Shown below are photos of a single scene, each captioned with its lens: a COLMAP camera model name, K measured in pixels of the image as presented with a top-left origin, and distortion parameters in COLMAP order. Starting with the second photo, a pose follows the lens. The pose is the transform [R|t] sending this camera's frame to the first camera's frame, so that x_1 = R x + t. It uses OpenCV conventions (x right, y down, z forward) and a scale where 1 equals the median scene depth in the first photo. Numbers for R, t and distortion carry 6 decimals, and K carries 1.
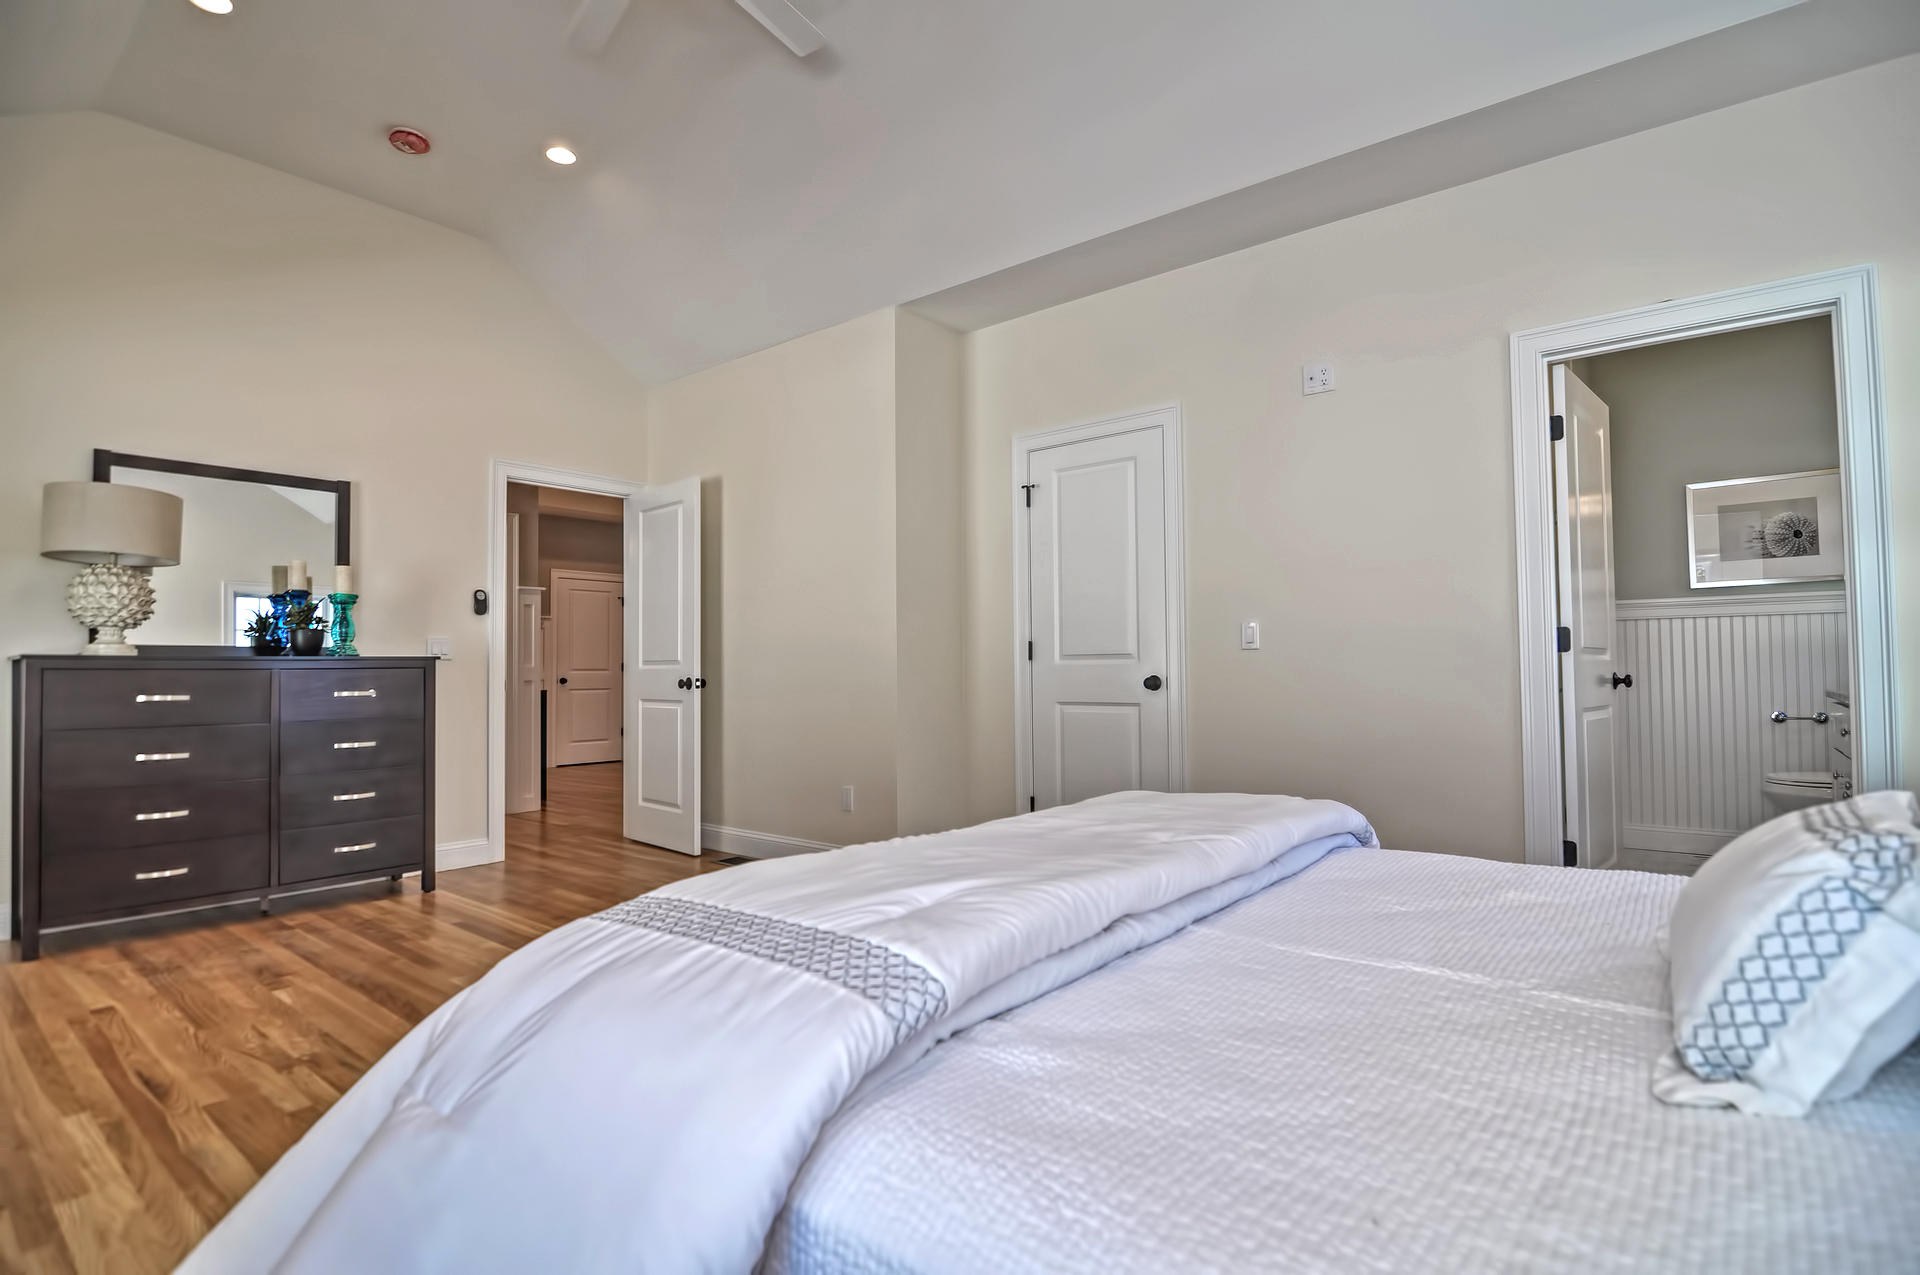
lens RADIAL K [[924.3, 0, 957.5], [0, 924.3, 644.1], [0, 0, 1]] dist [-0.006179, -0.007627]
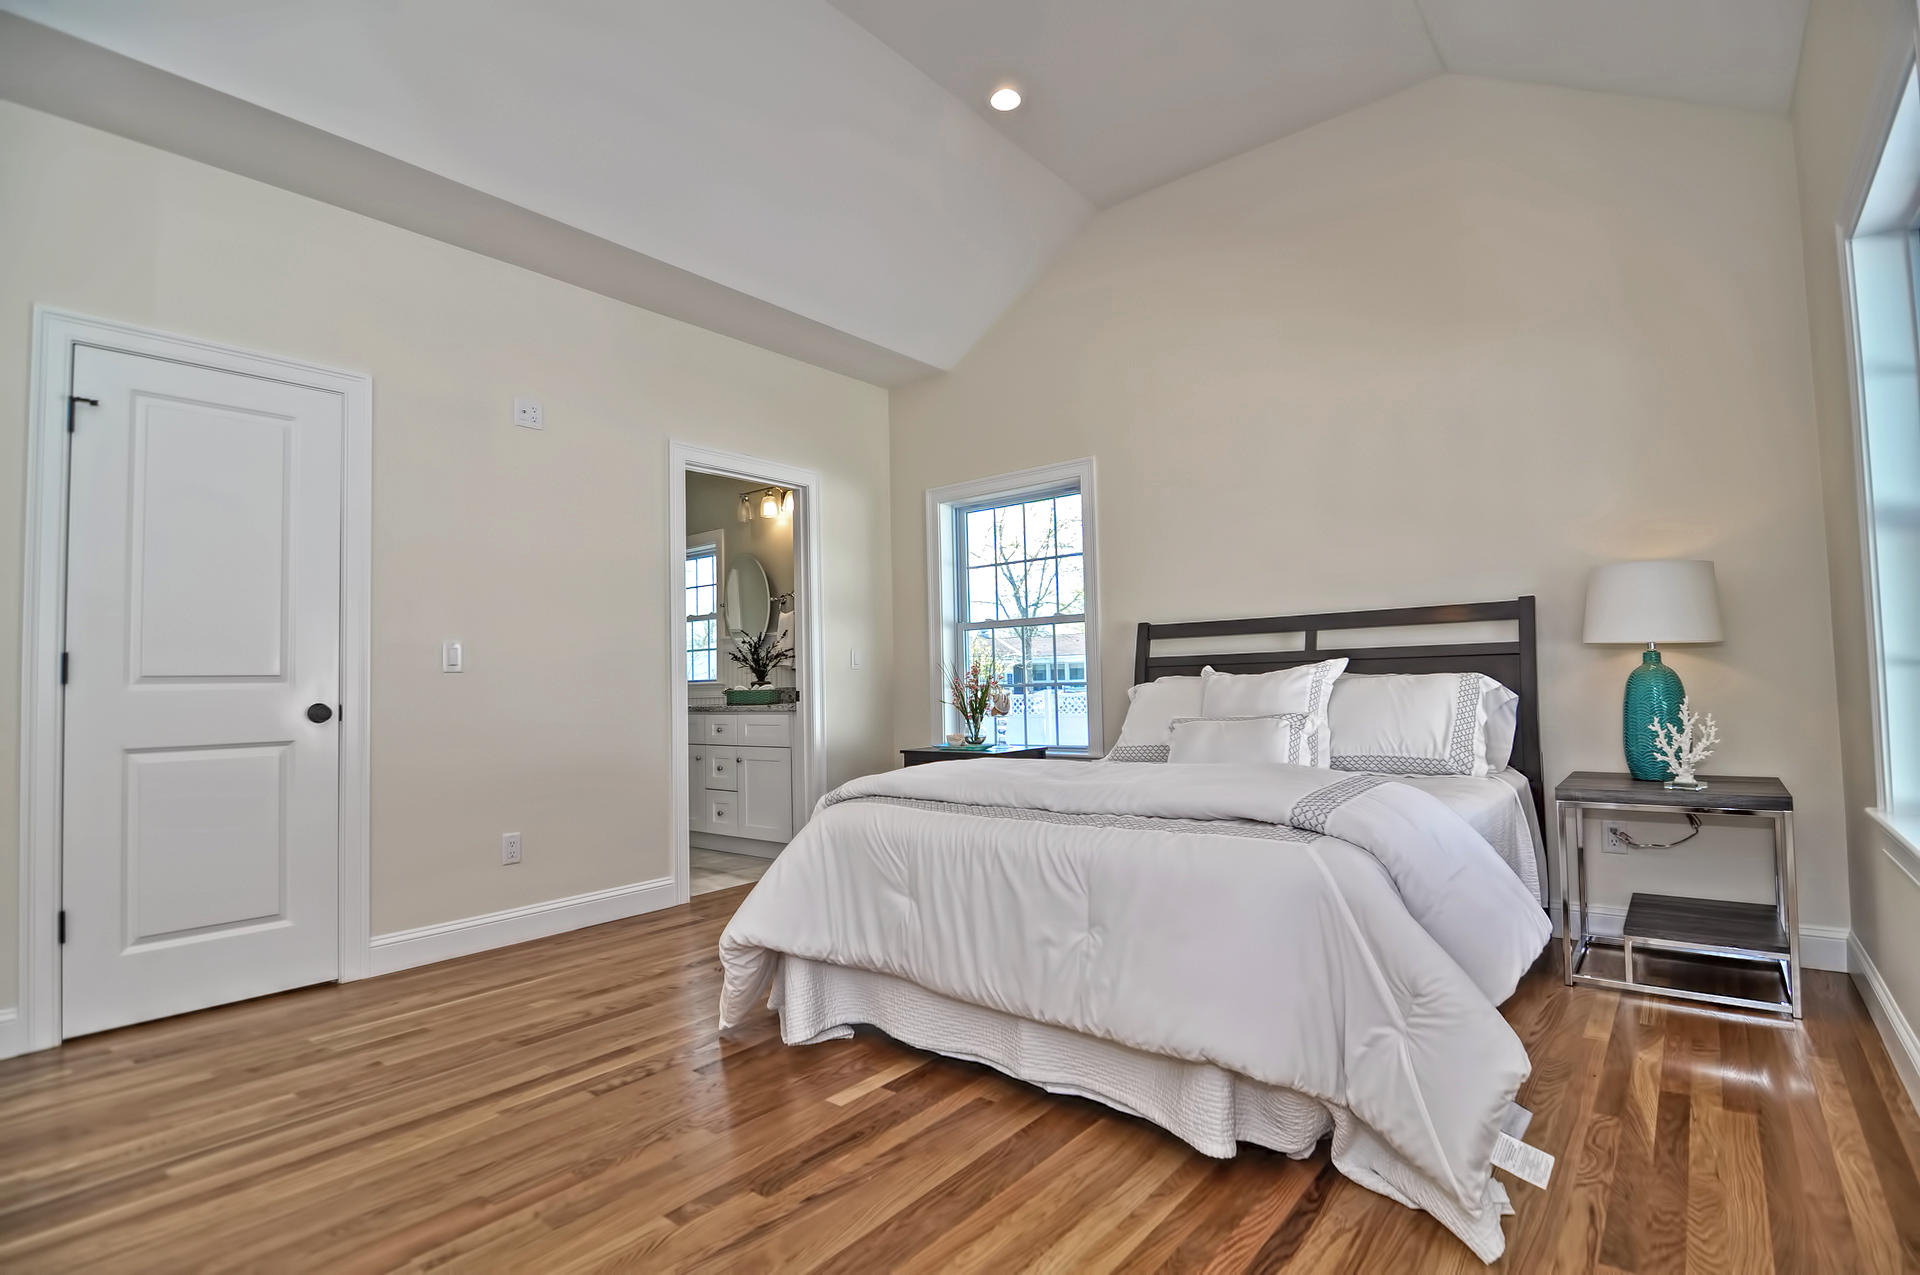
lens RADIAL K [[924.3, 0, 957.5], [0, 924.3, 644.1], [0, 0, 1]] dist [-0.006179, -0.007627]
pose [[0.018913, 0.052365, 0.998449, -0.556300], [-0.009288, 0.998594, -0.052196, 0.019166], [-0.999778, -0.008286, 0.019373, 0.440225]]
